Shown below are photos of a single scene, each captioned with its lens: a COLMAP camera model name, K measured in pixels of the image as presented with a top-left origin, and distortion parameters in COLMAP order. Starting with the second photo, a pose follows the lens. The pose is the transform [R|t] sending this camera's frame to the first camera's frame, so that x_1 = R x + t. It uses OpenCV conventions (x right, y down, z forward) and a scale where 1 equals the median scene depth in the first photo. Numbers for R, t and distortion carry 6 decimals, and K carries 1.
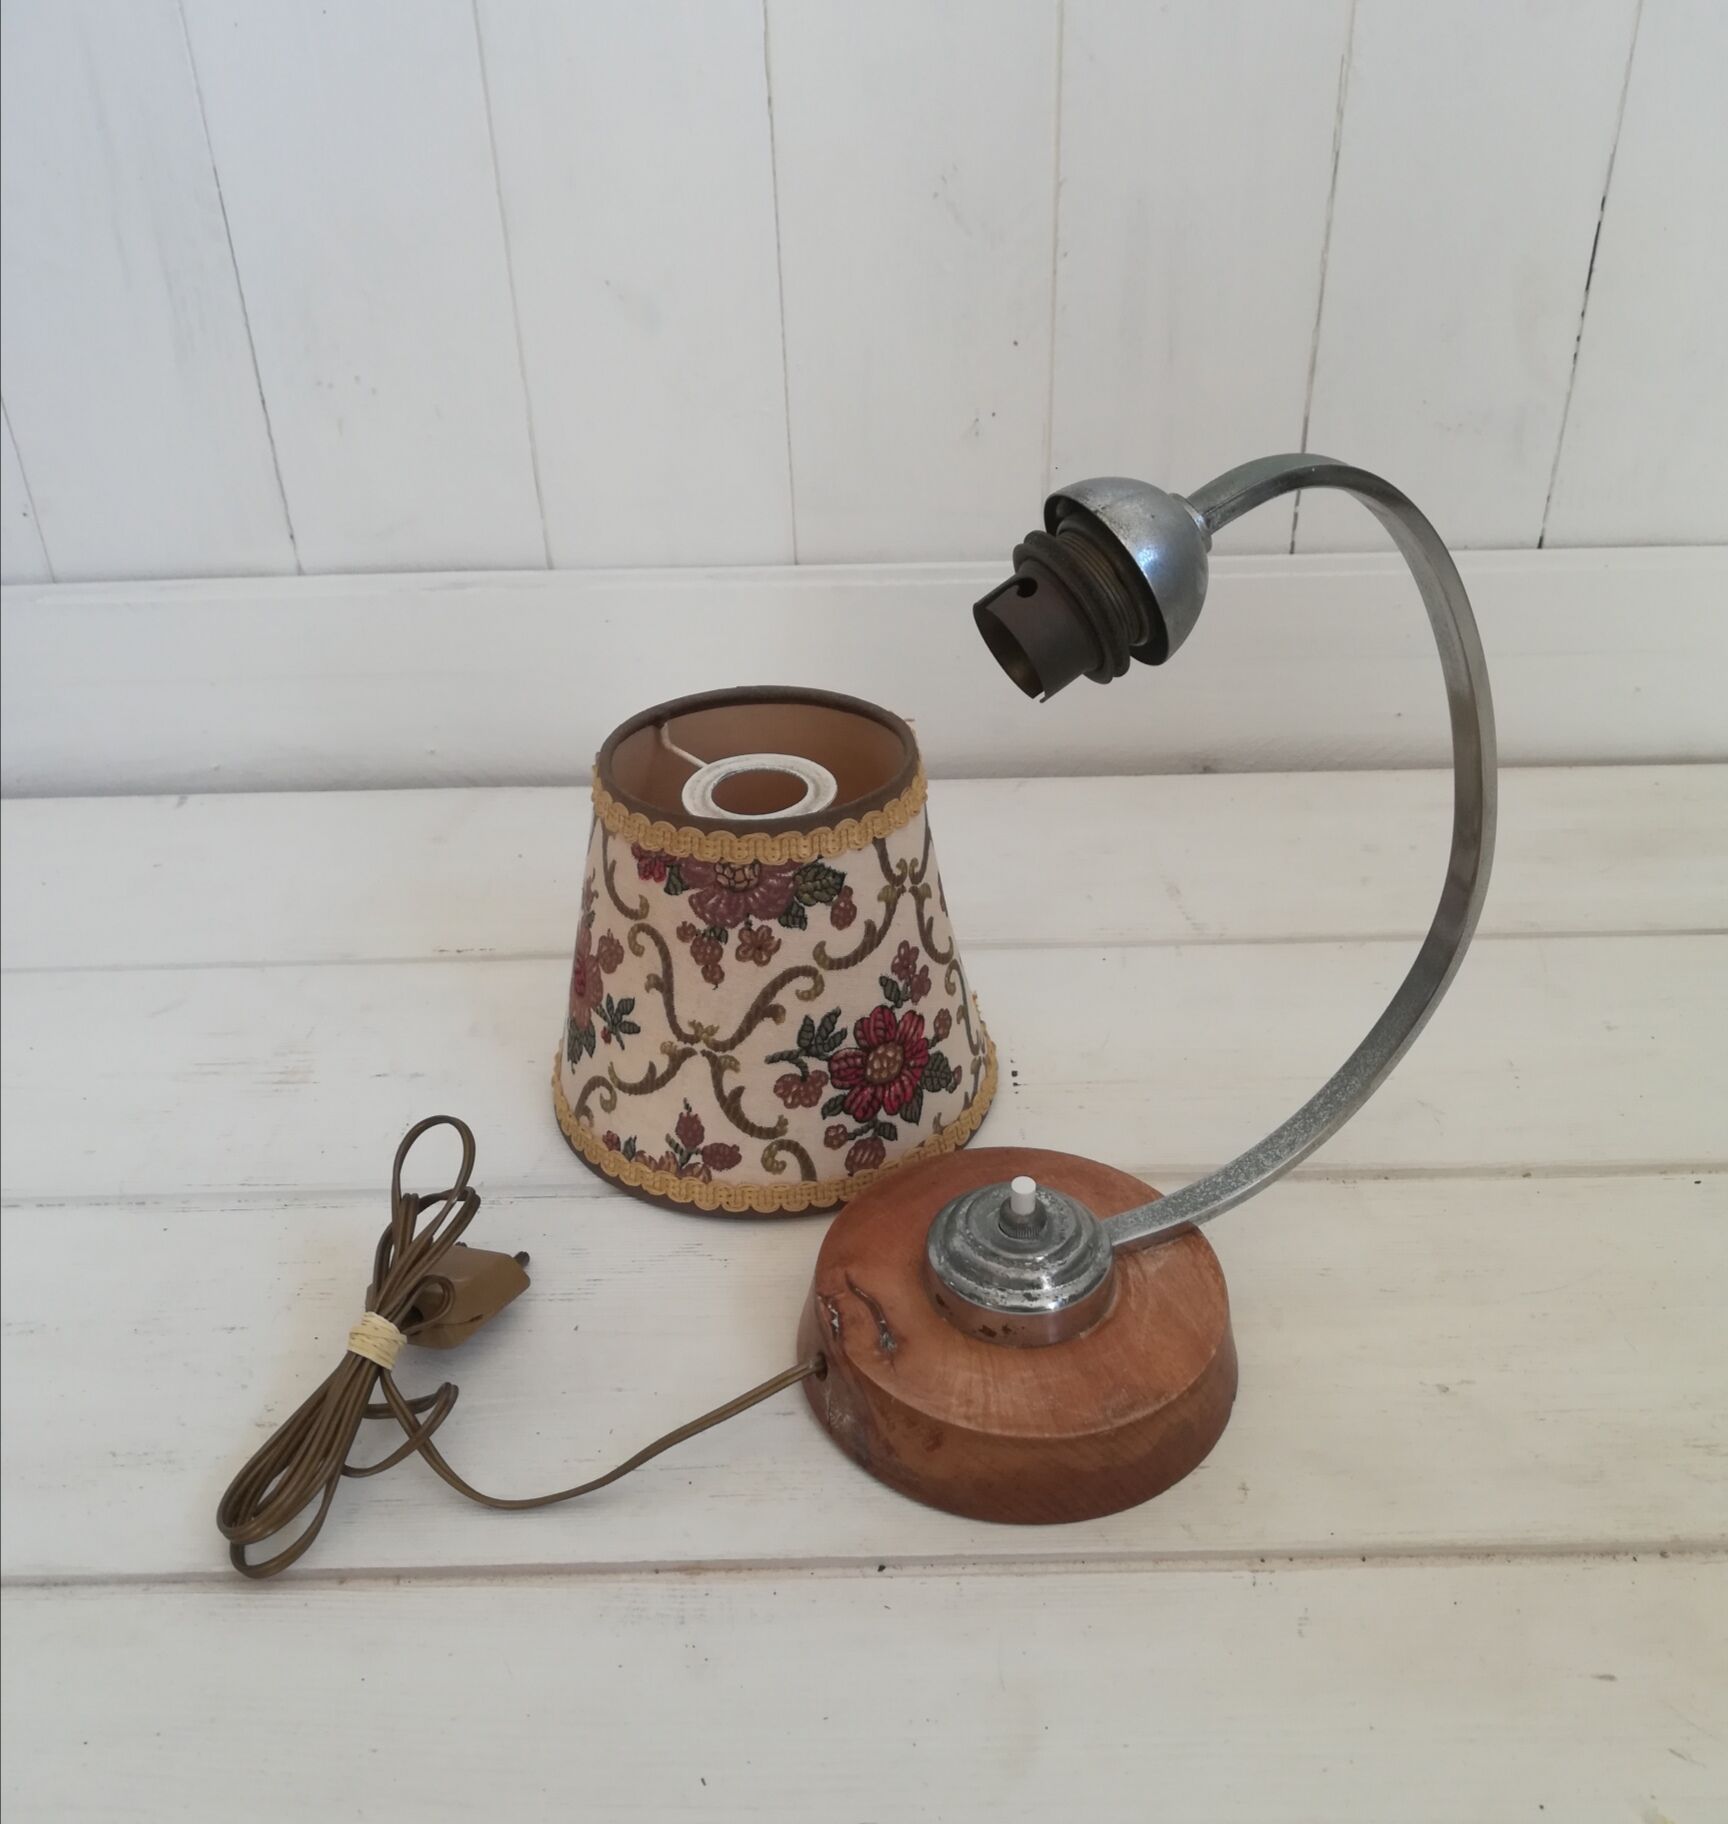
lens RADIAL K [[1707.8, 0, 860.4], [0, 1707.8, 942.4], [0, 0, 1]] dist [0.063626, 0.000000]
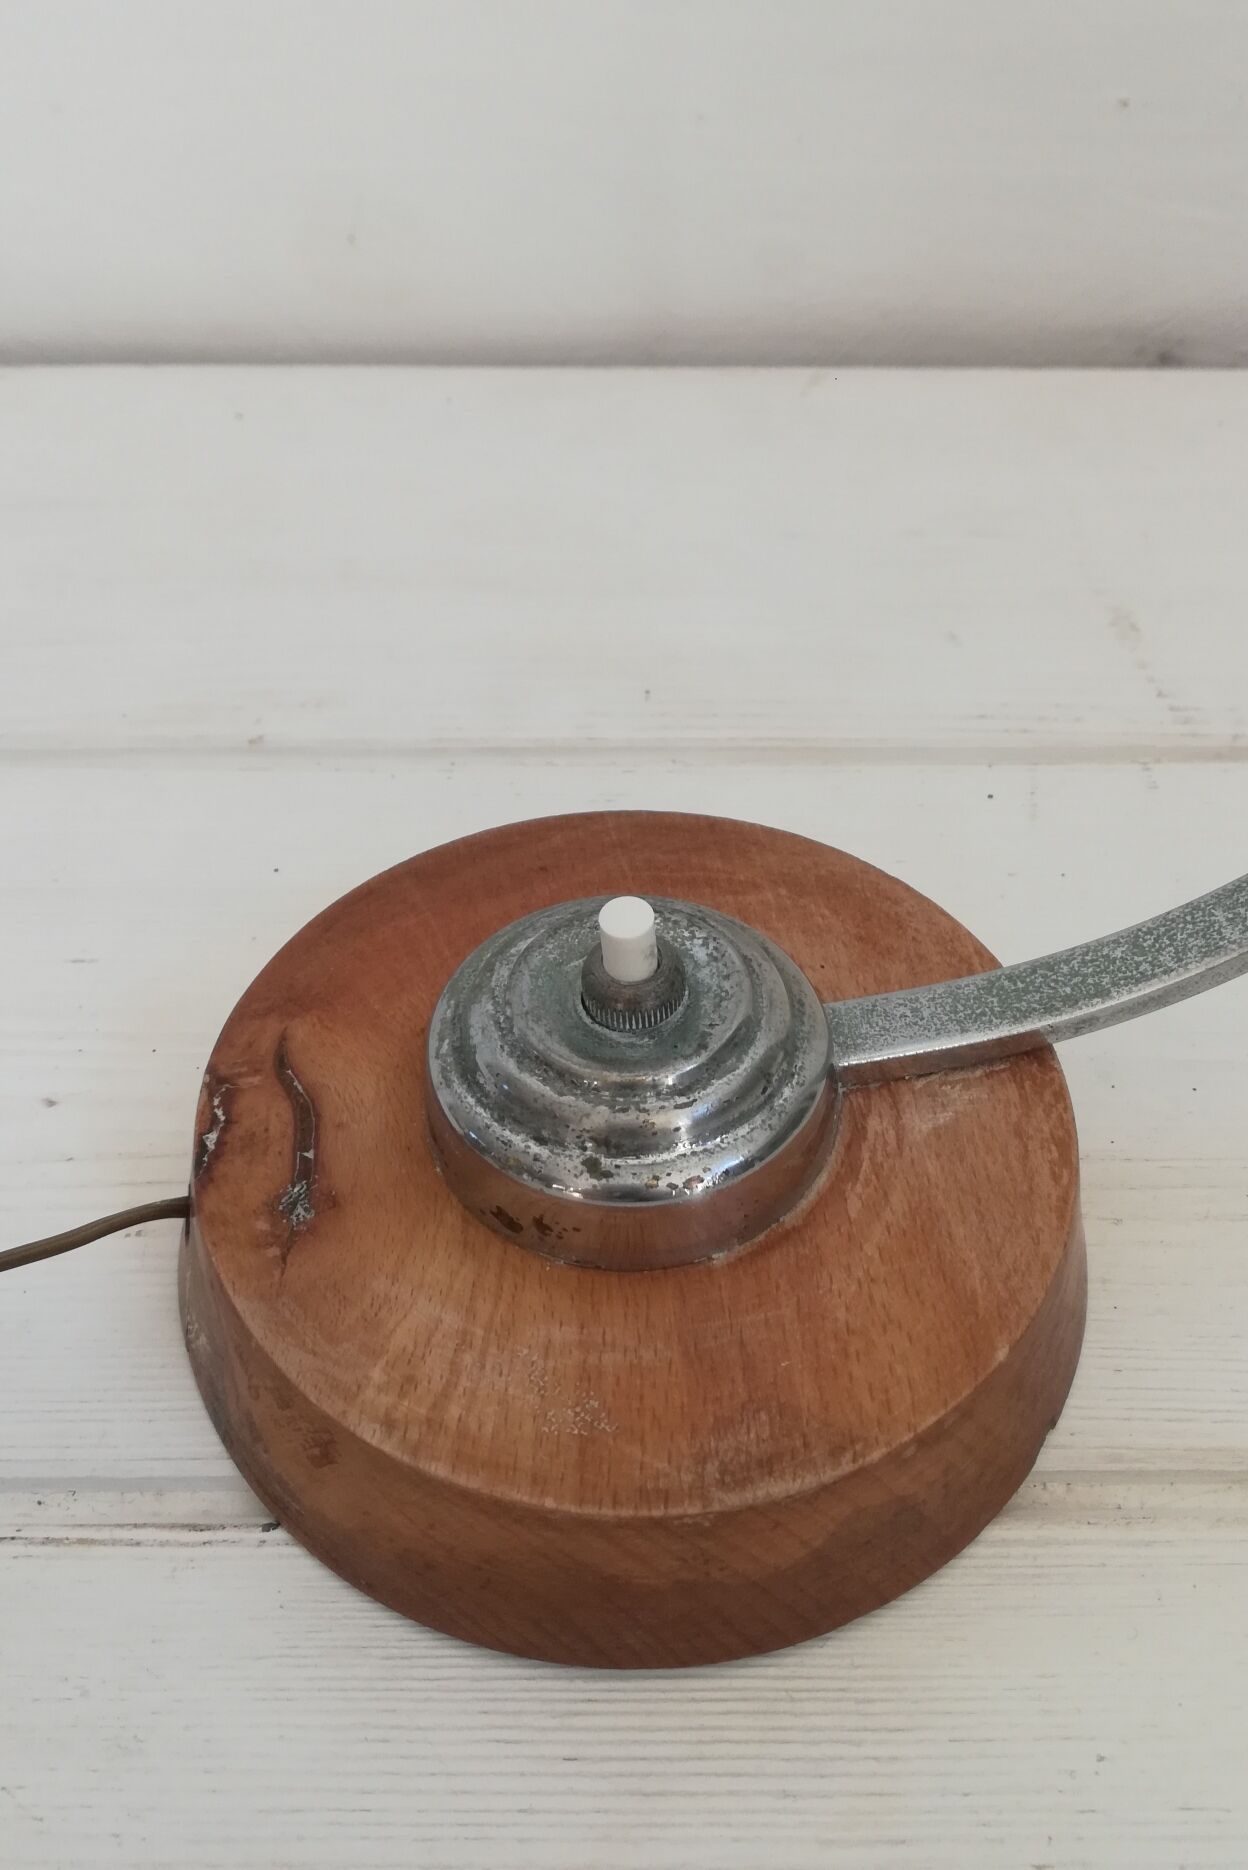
lens RADIAL K [[1737.3, 0, 639.5], [0, 1737.3, 882.2], [0, 0, 1]] dist [0.040334, 0.000000]
pose [[0.979607, 0.144085, -0.140034, 0.160633], [-0.114023, 0.972517, 0.203001, 0.043477], [0.165434, -0.182894, 0.969114, 0.579795]]
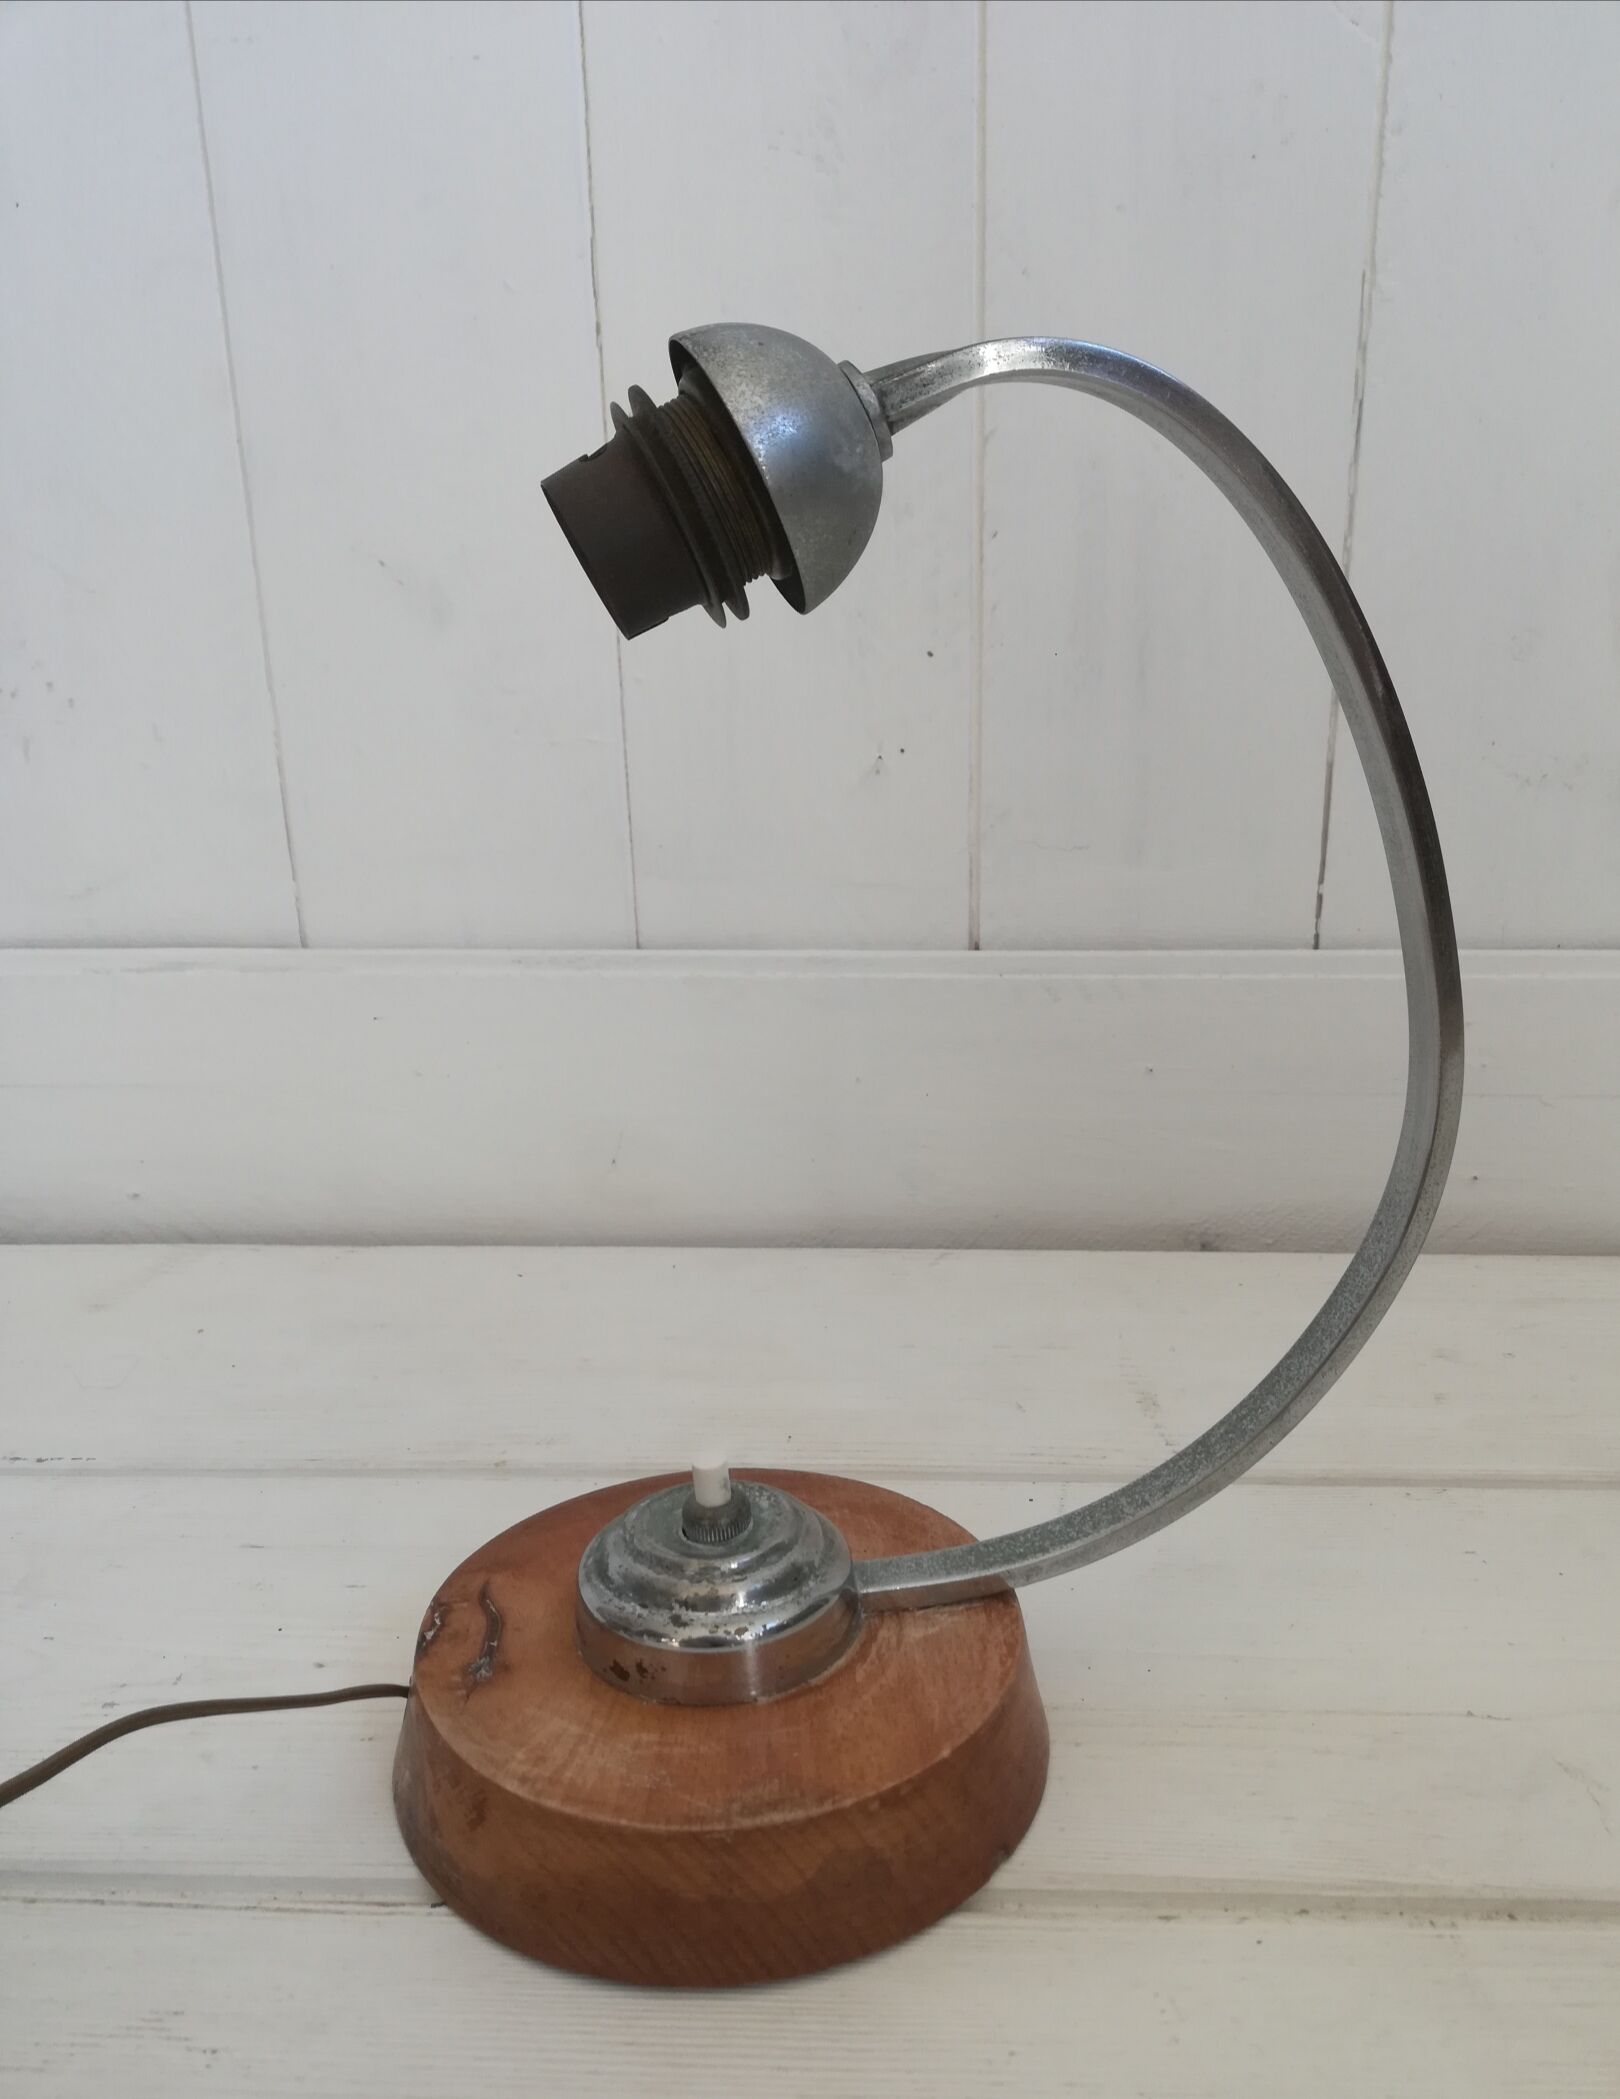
lens RADIAL K [[1709.5, 0, 864.6], [0, 1709.5, 1123.7], [0, 0, 1]] dist [0.009103, 0.002869]
pose [[0.971198, 0.070160, -0.227711, 0.304632], [-0.124227, 0.964599, -0.232628, 0.165308], [0.203329, 0.254215, 0.945533, 0.336771]]
